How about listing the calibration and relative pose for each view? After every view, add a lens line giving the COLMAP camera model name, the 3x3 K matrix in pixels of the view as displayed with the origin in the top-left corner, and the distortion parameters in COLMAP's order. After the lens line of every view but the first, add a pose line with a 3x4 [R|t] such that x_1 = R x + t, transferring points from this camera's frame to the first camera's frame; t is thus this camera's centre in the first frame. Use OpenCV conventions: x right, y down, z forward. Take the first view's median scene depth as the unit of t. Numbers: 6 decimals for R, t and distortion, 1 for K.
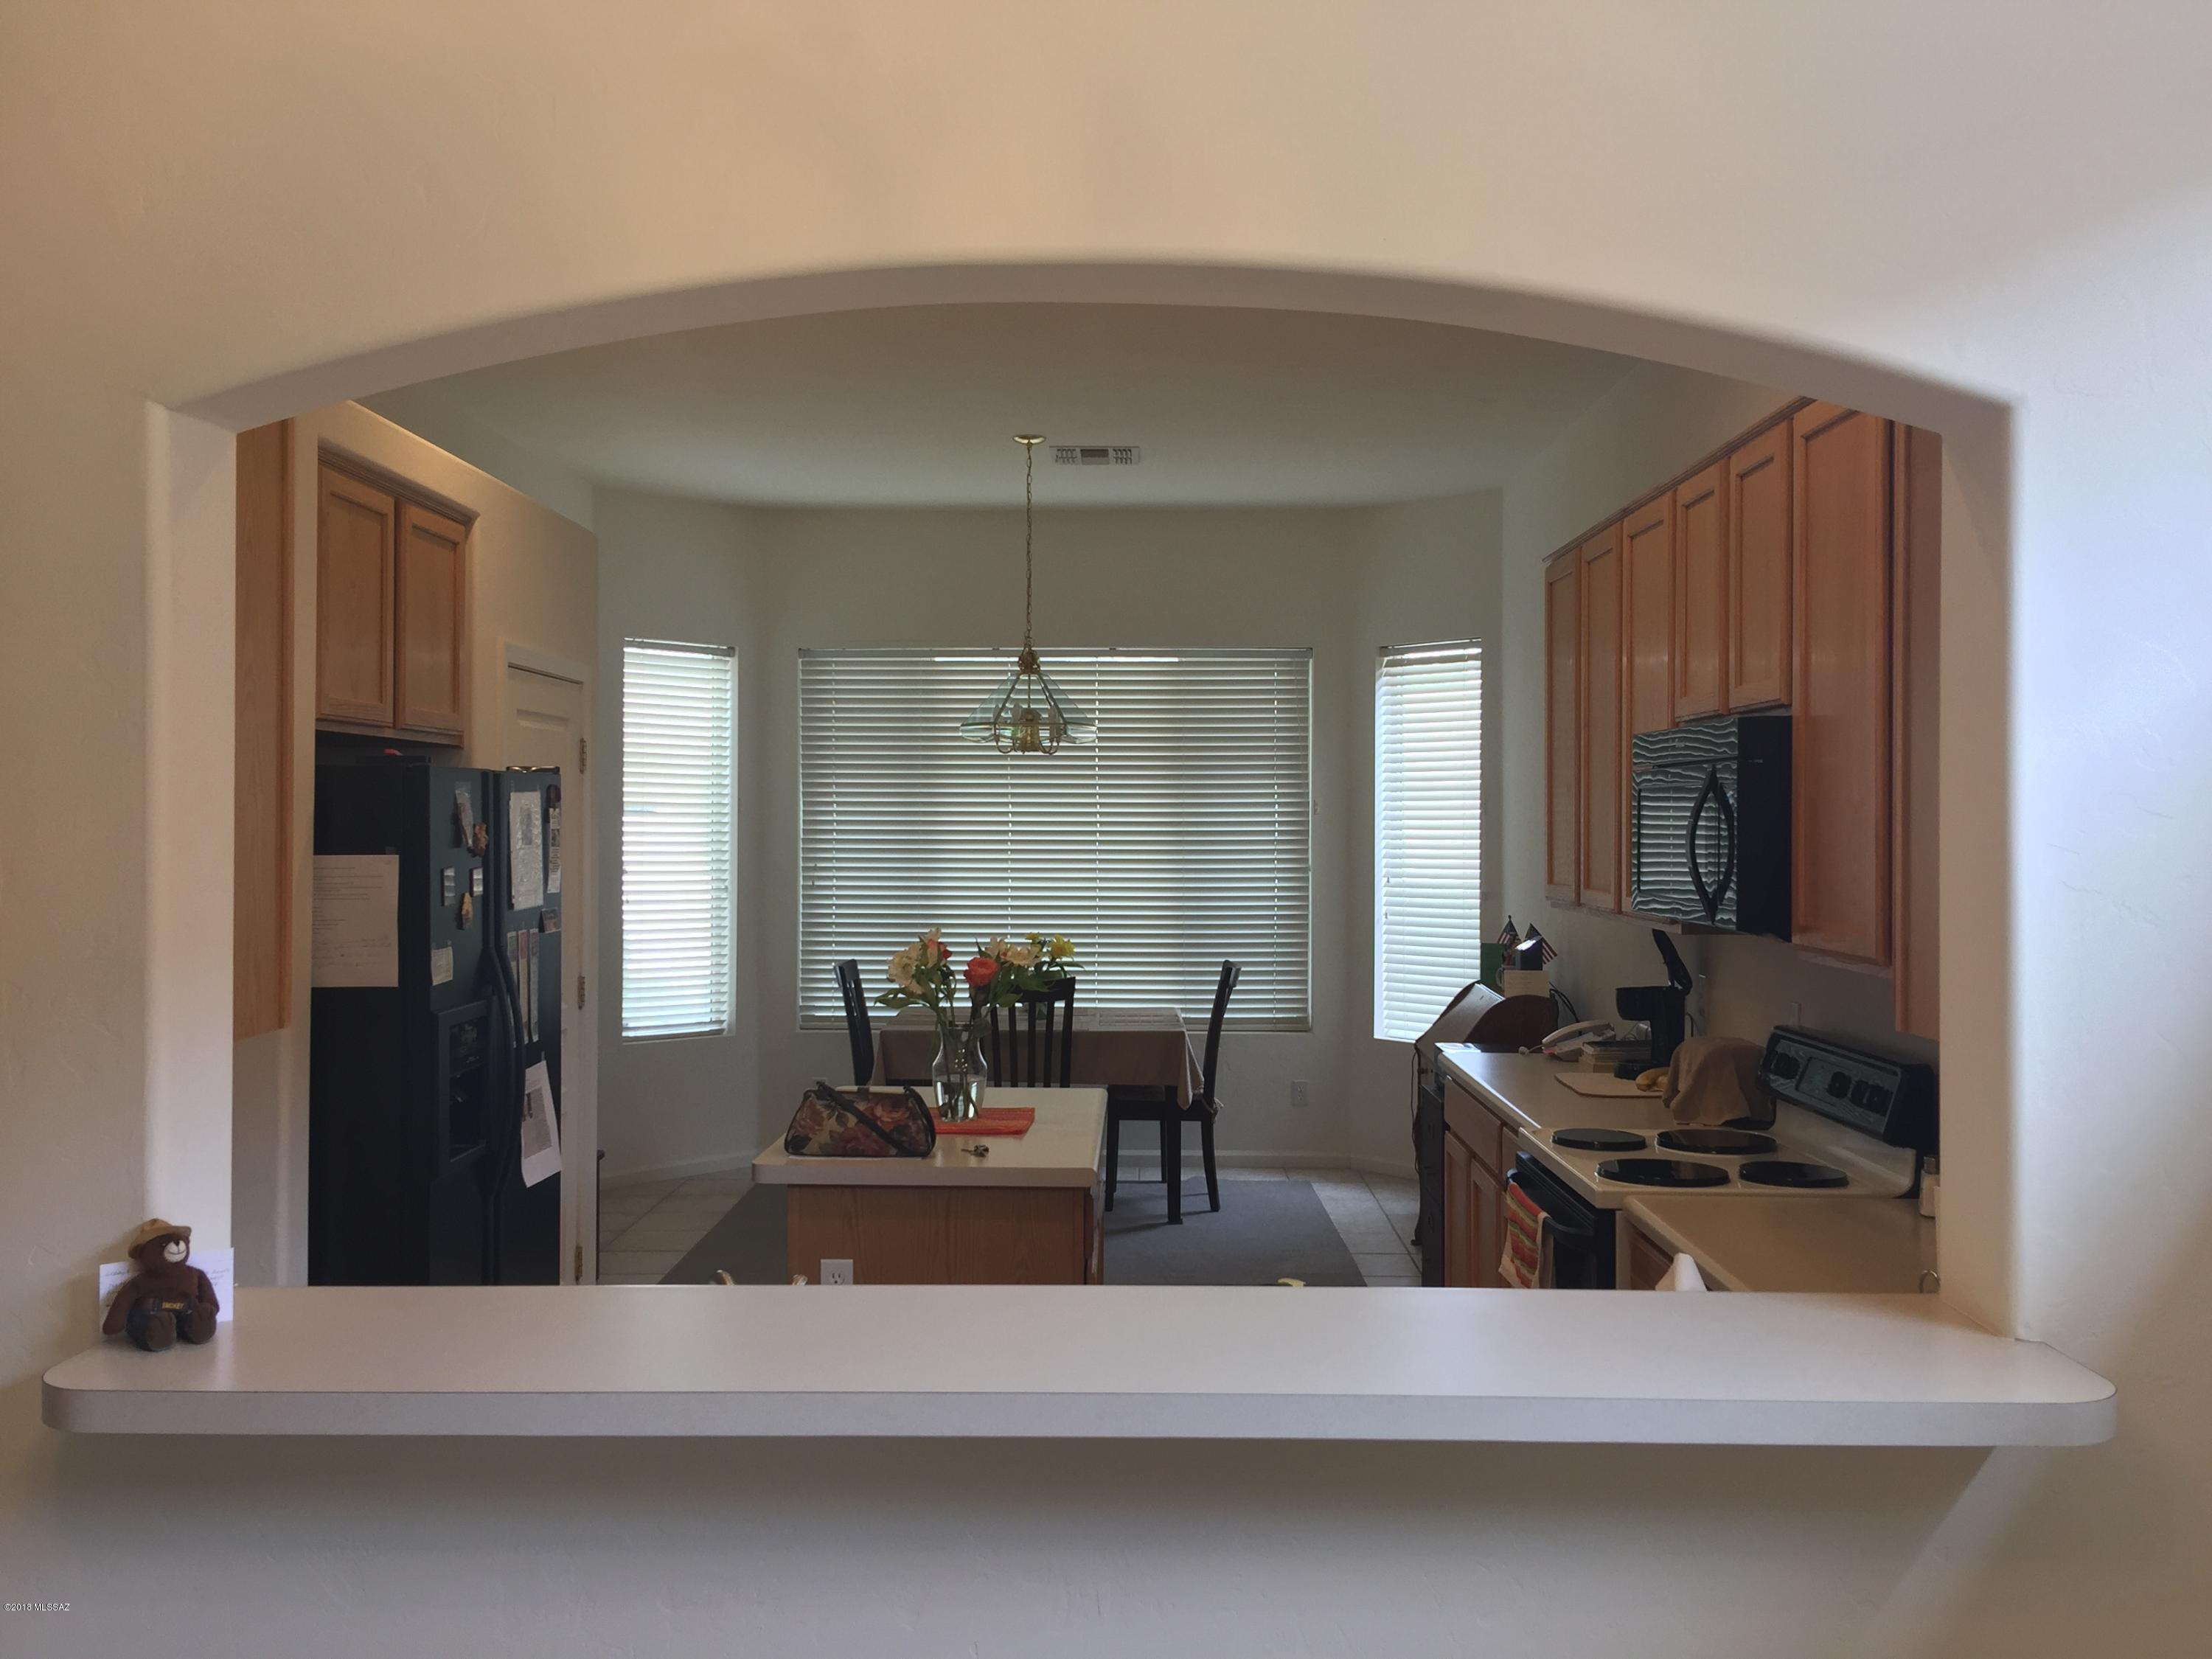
lens RADIAL K [[1860.8, 0, 1106.0], [0, 1860.8, 829.5], [0, 0, 1]] dist [0.084954, -0.001270]
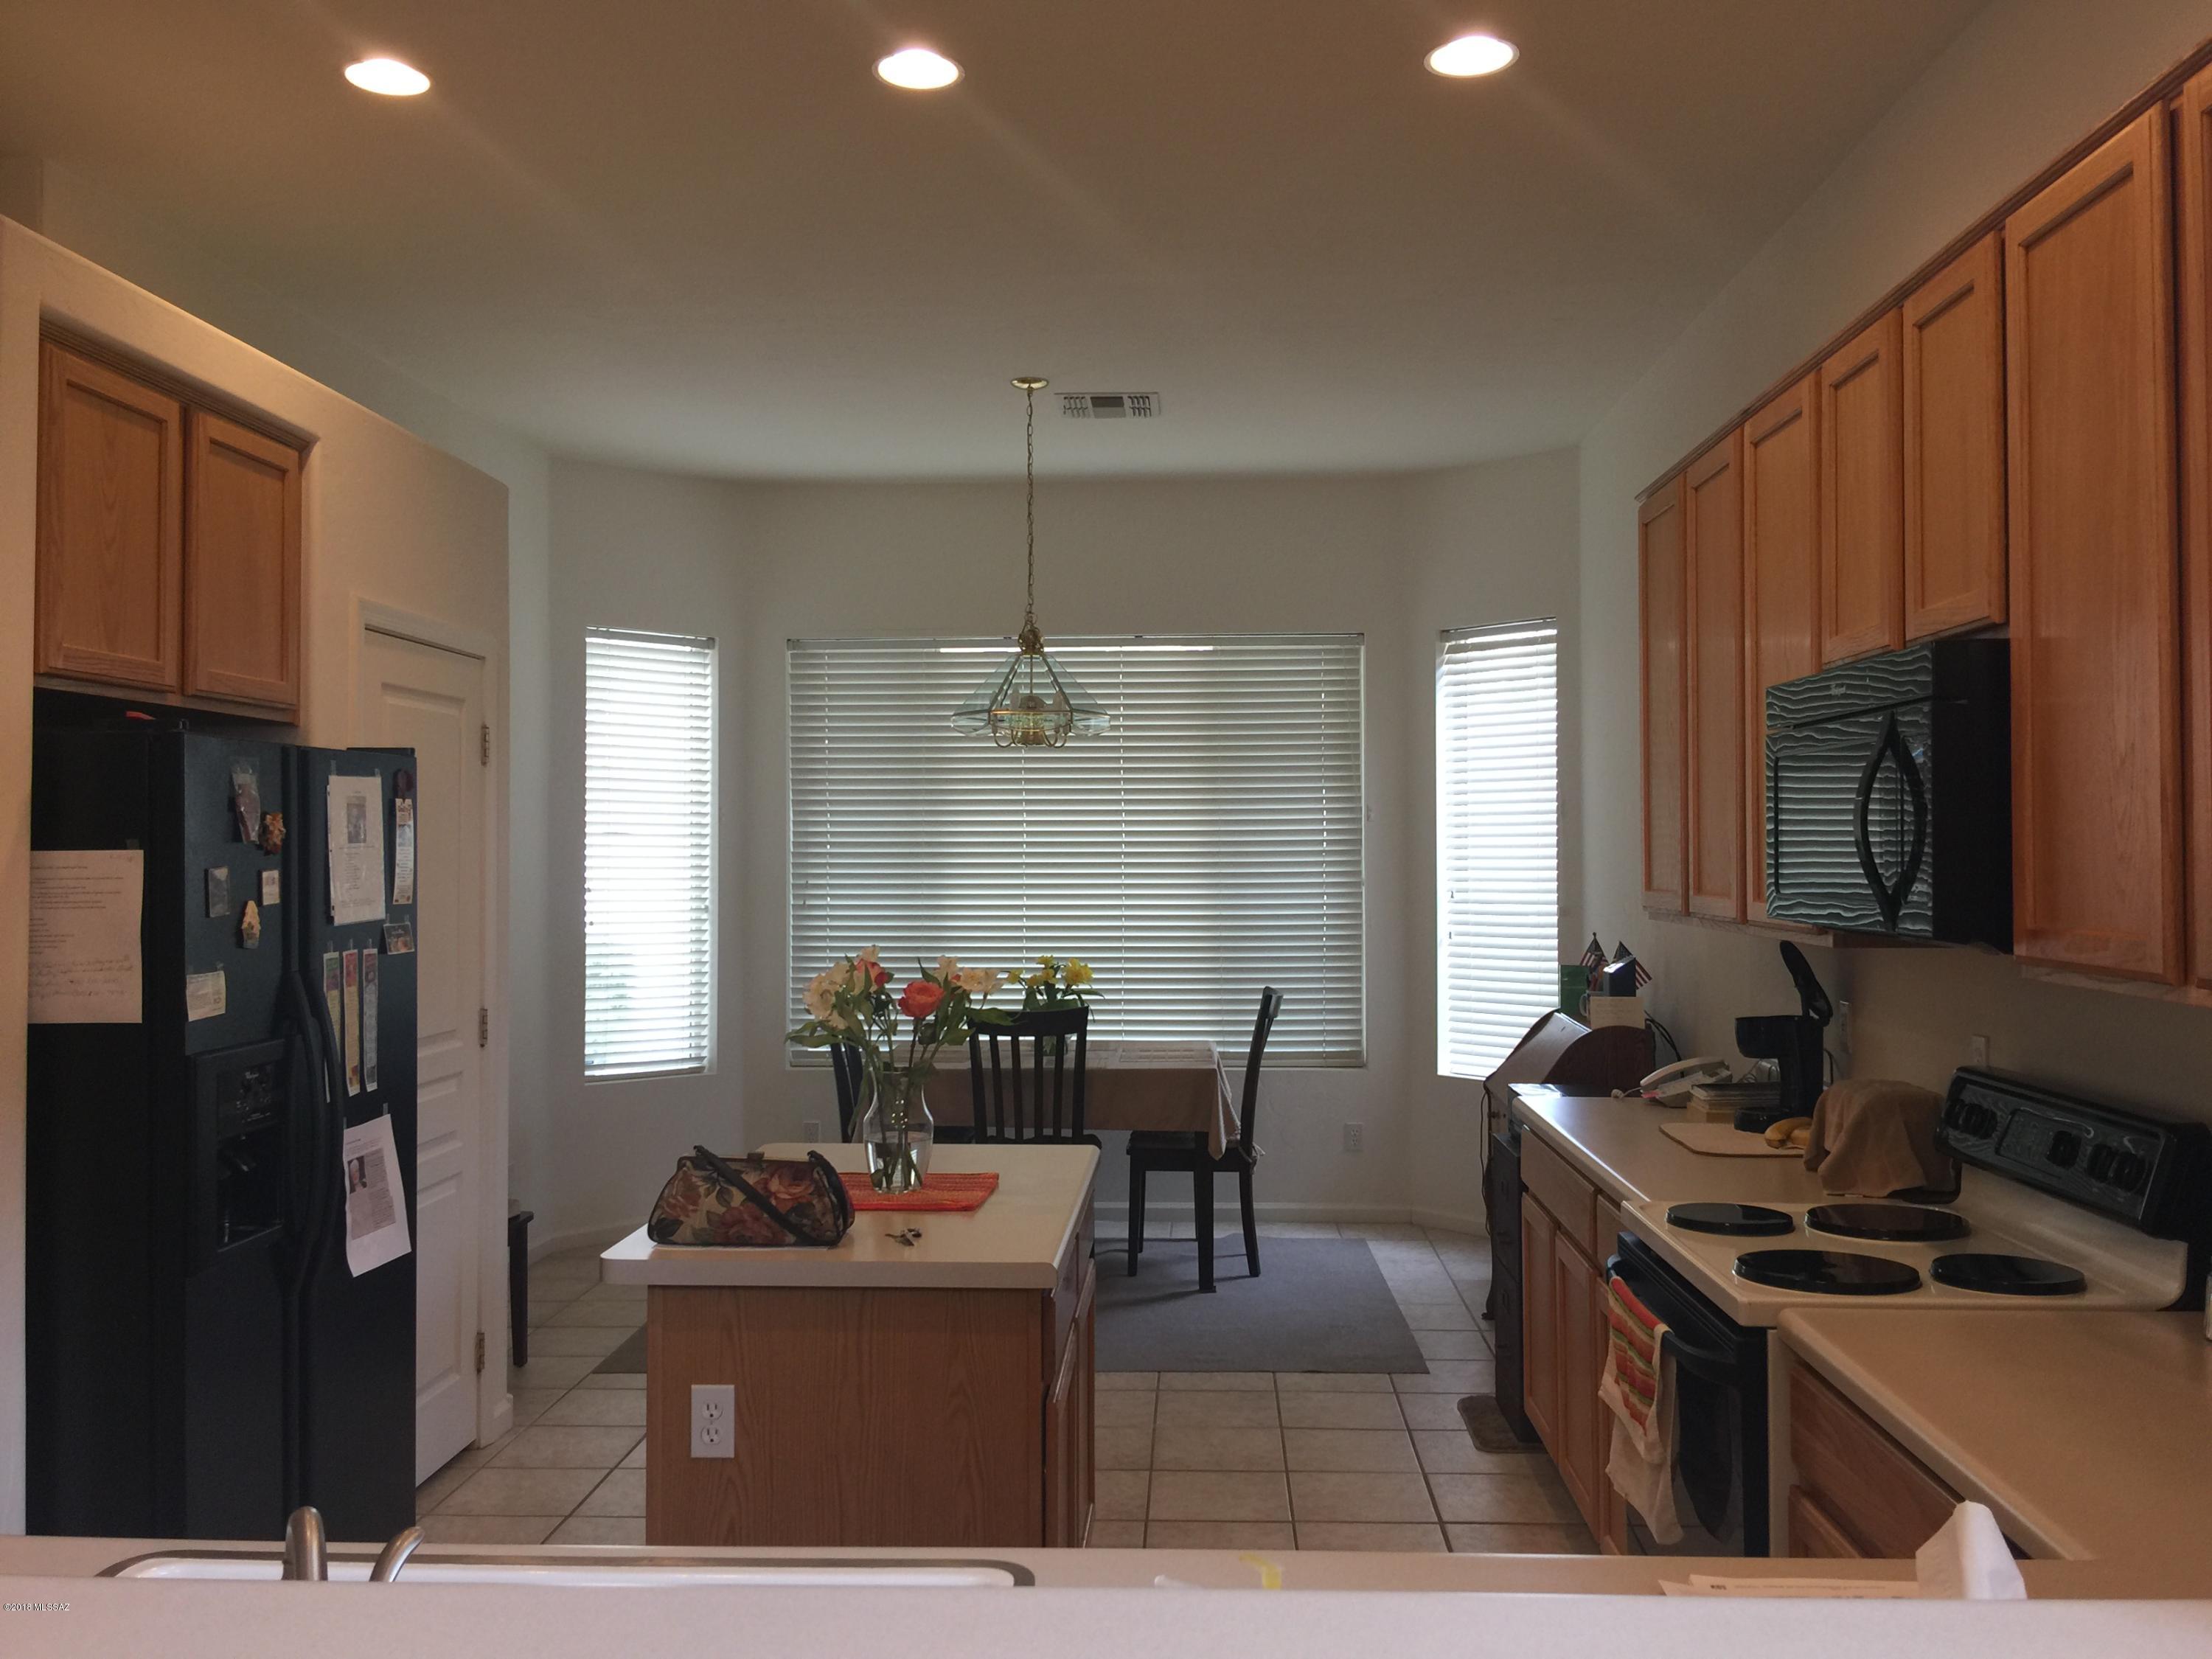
lens RADIAL K [[1952.4, 0, 1106.0], [0, 1952.4, 829.5], [0, 0, 1]] dist [0.100741, -0.152469]
pose [[0.999653, -0.006275, -0.025565, 0.023854], [0.005989, 0.999919, -0.011253, 0.011505], [0.025633, 0.011096, 0.999610, 0.143391]]
